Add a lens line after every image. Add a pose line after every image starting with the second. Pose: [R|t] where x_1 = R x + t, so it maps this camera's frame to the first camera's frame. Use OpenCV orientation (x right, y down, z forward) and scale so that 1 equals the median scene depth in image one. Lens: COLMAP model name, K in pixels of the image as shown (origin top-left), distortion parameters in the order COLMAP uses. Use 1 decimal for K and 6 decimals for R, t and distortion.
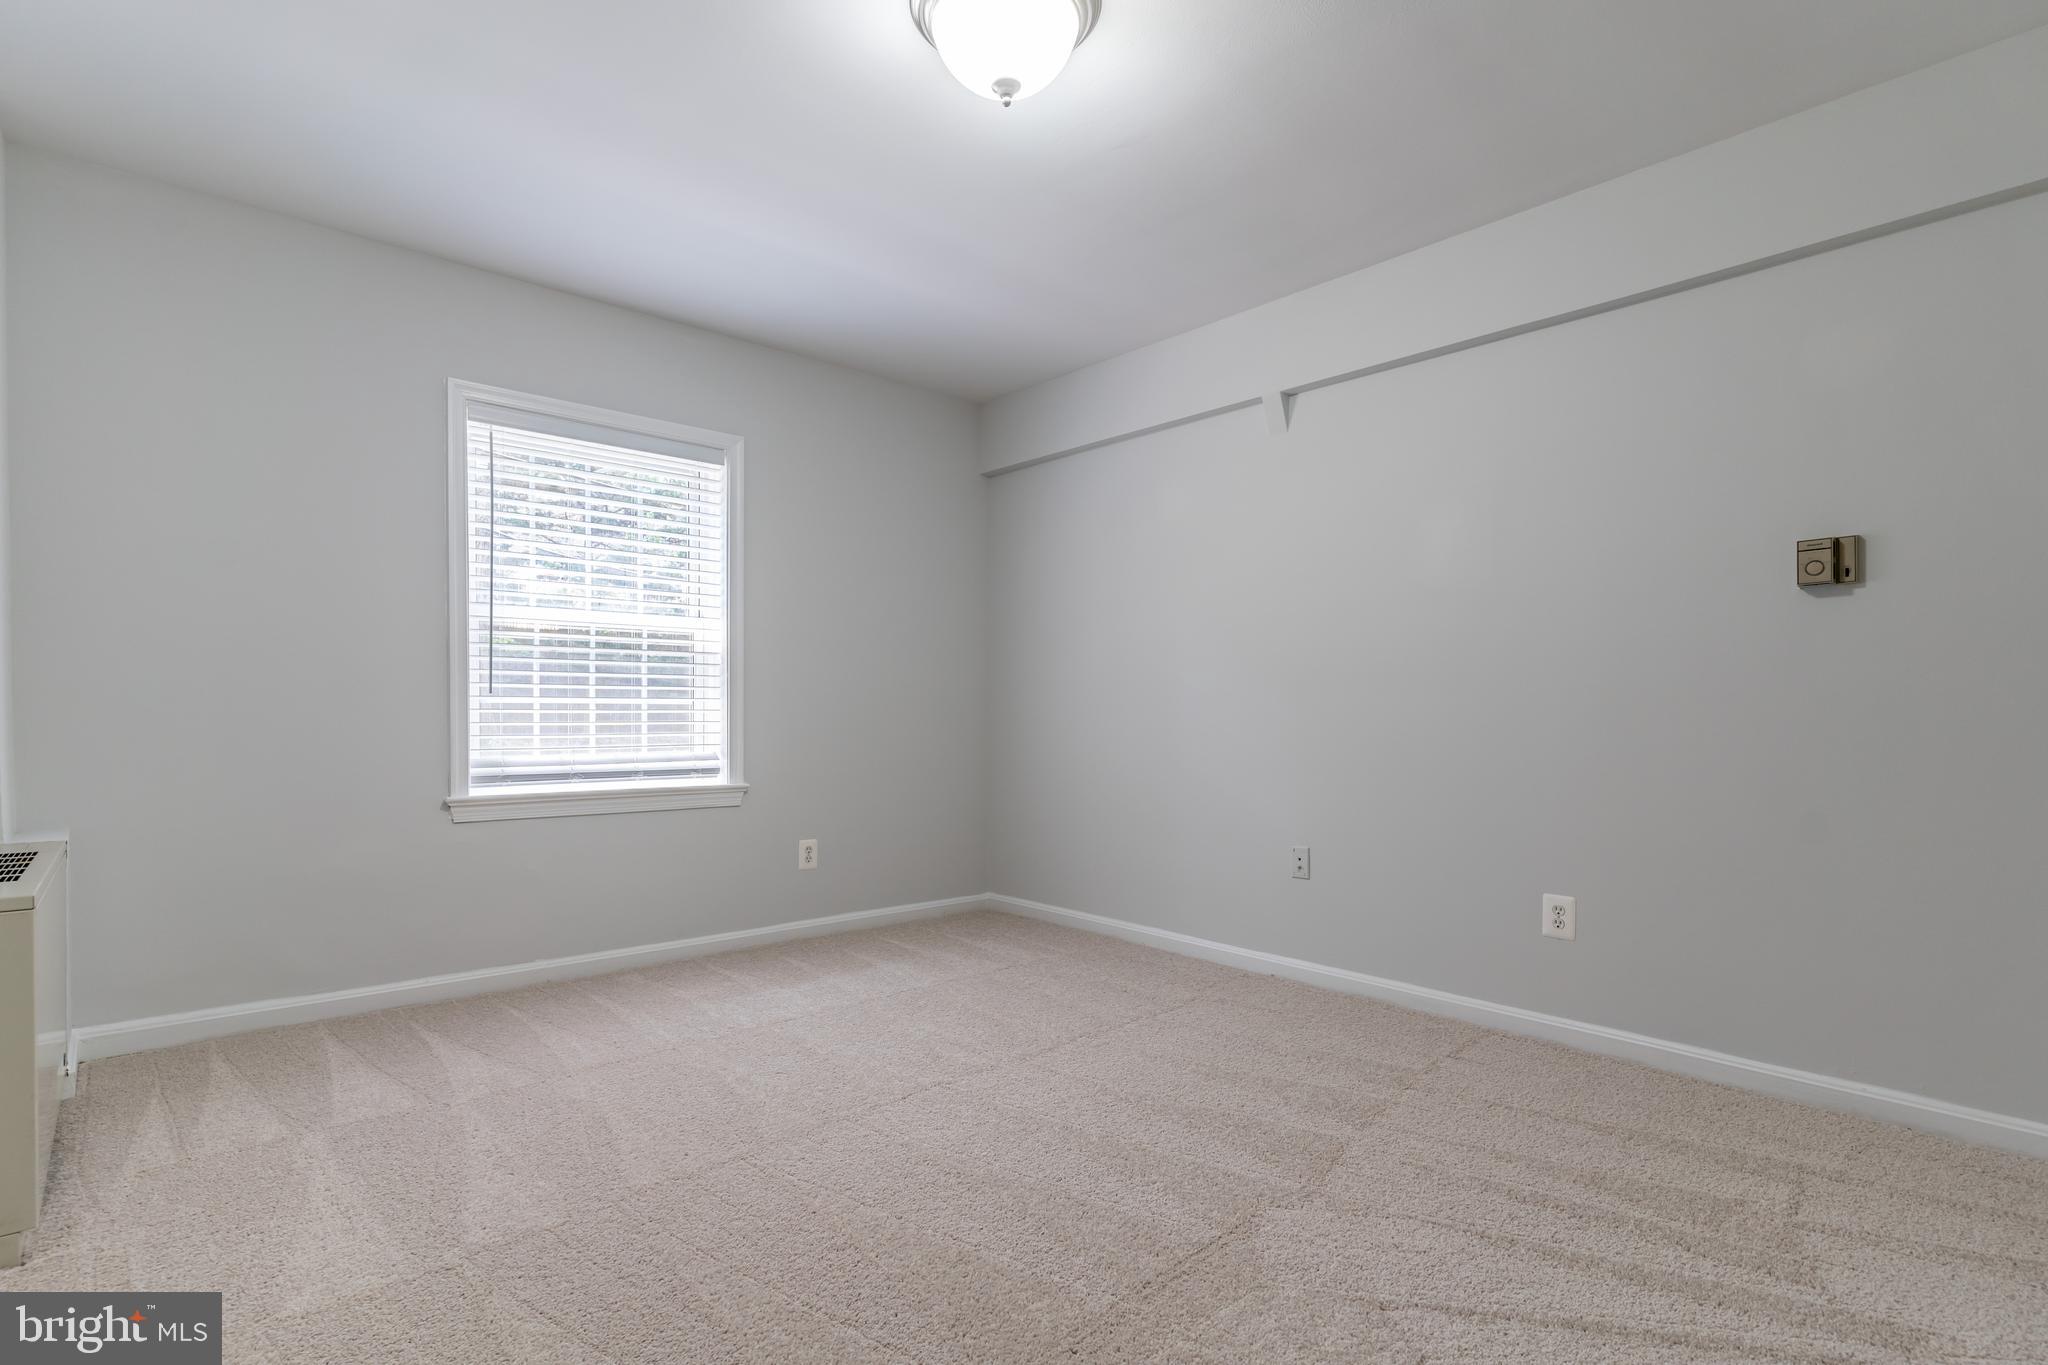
lens RADIAL K [[999.8, 0, 1036.3], [0, 999.8, 709.3], [0, 0, 1]] dist [0.001743, -0.000195]
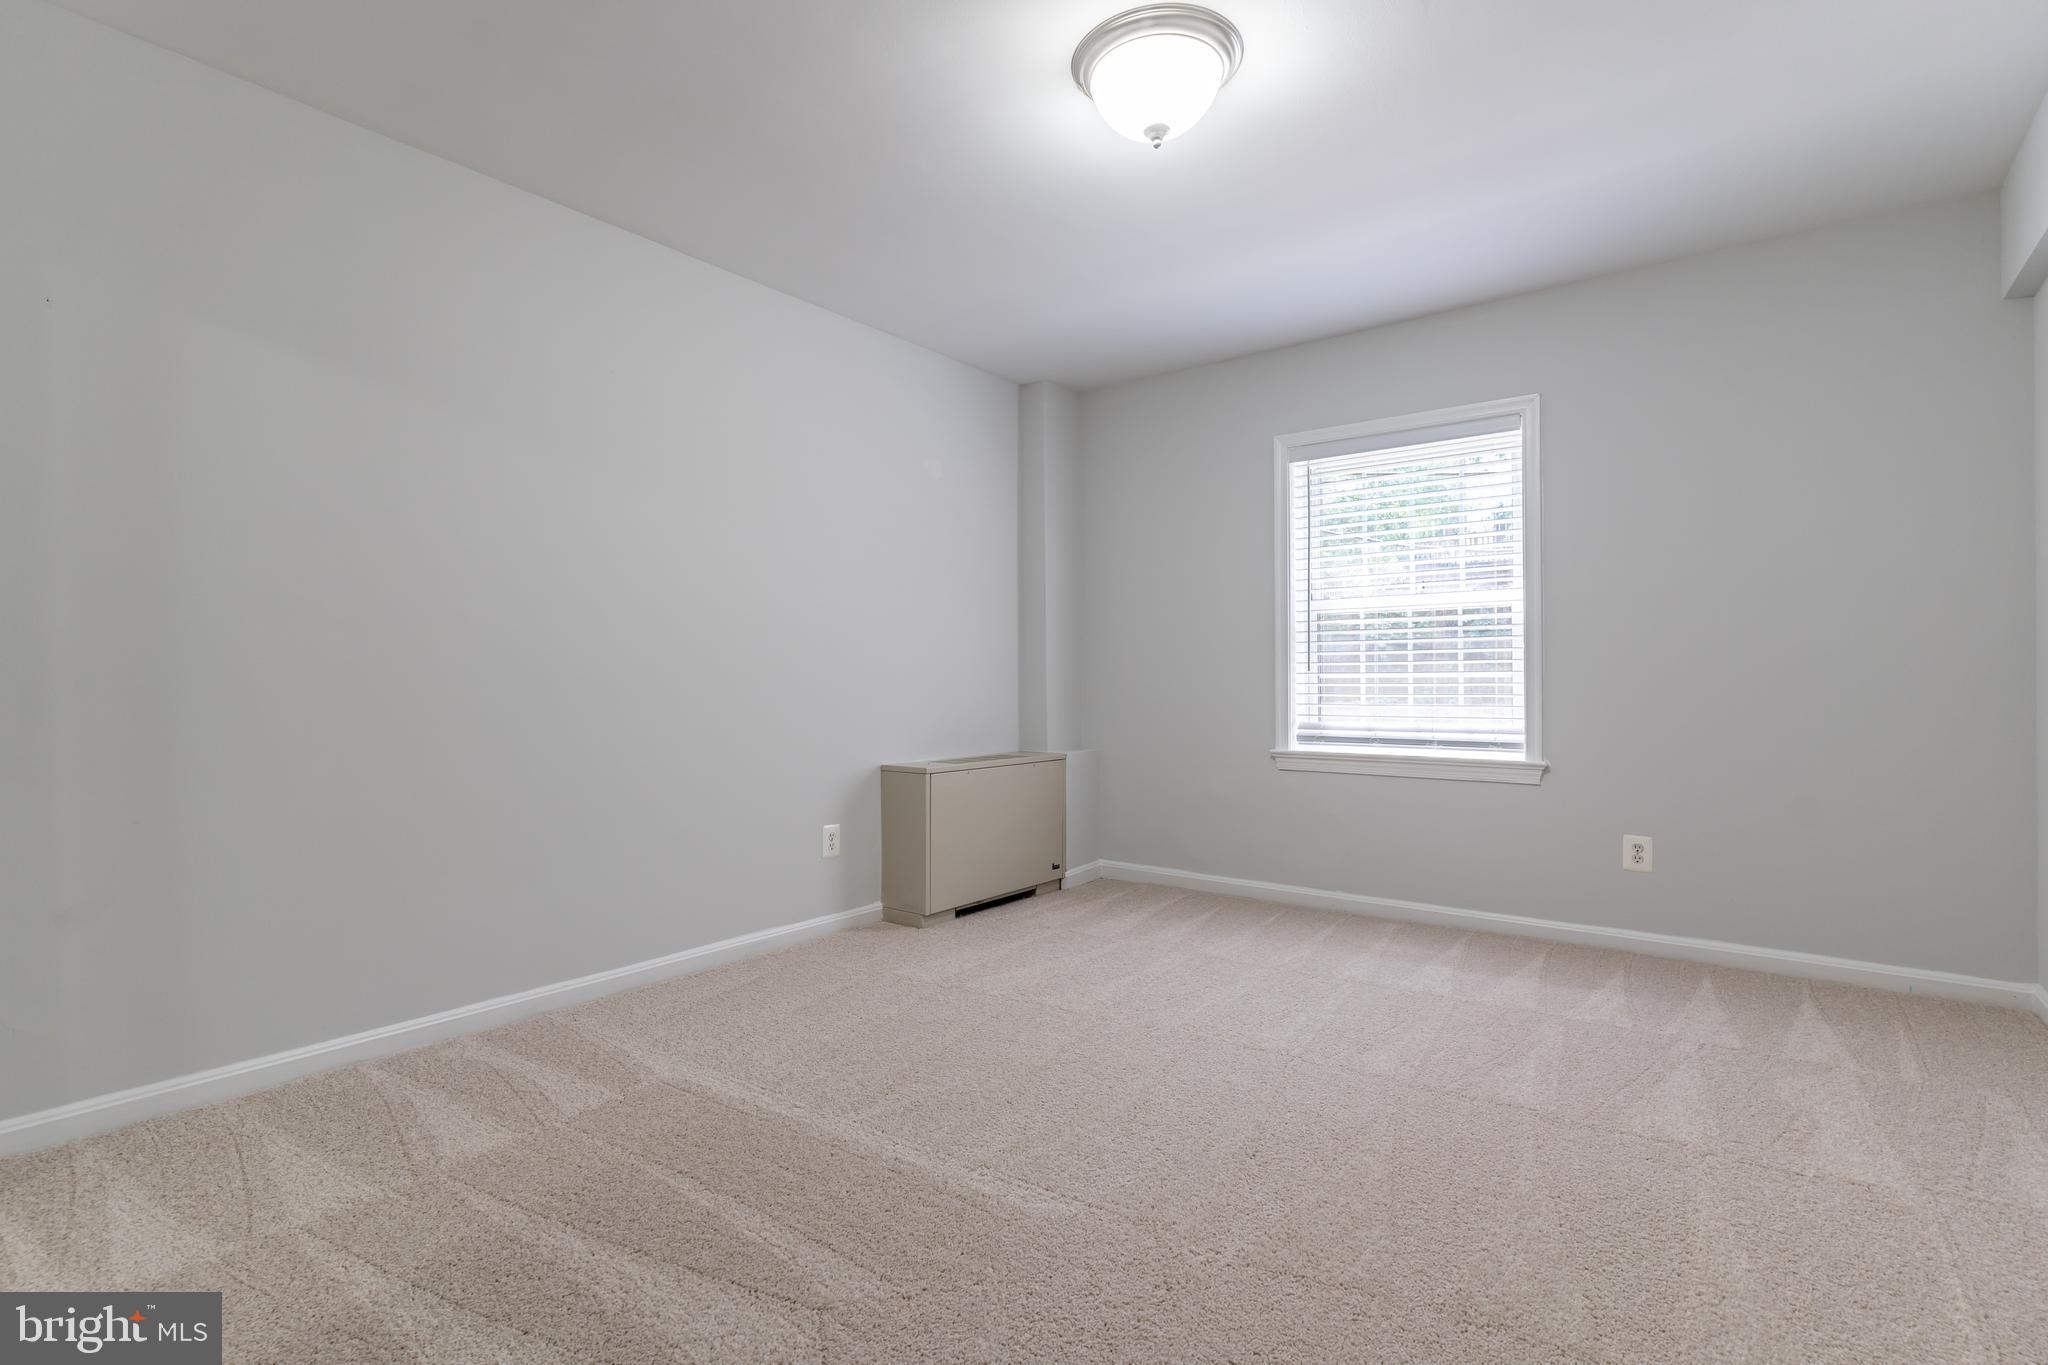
lens RADIAL K [[998.1, 0, 989.9], [0, 998.1, 644.1], [0, 0, 1]] dist [-0.000688, -0.000007]
pose [[0.152149, -0.047169, -0.987231, 0.582606], [-0.000302, 0.998858, -0.047771, 0.009989], [0.988357, 0.007567, 0.151961, 0.366534]]
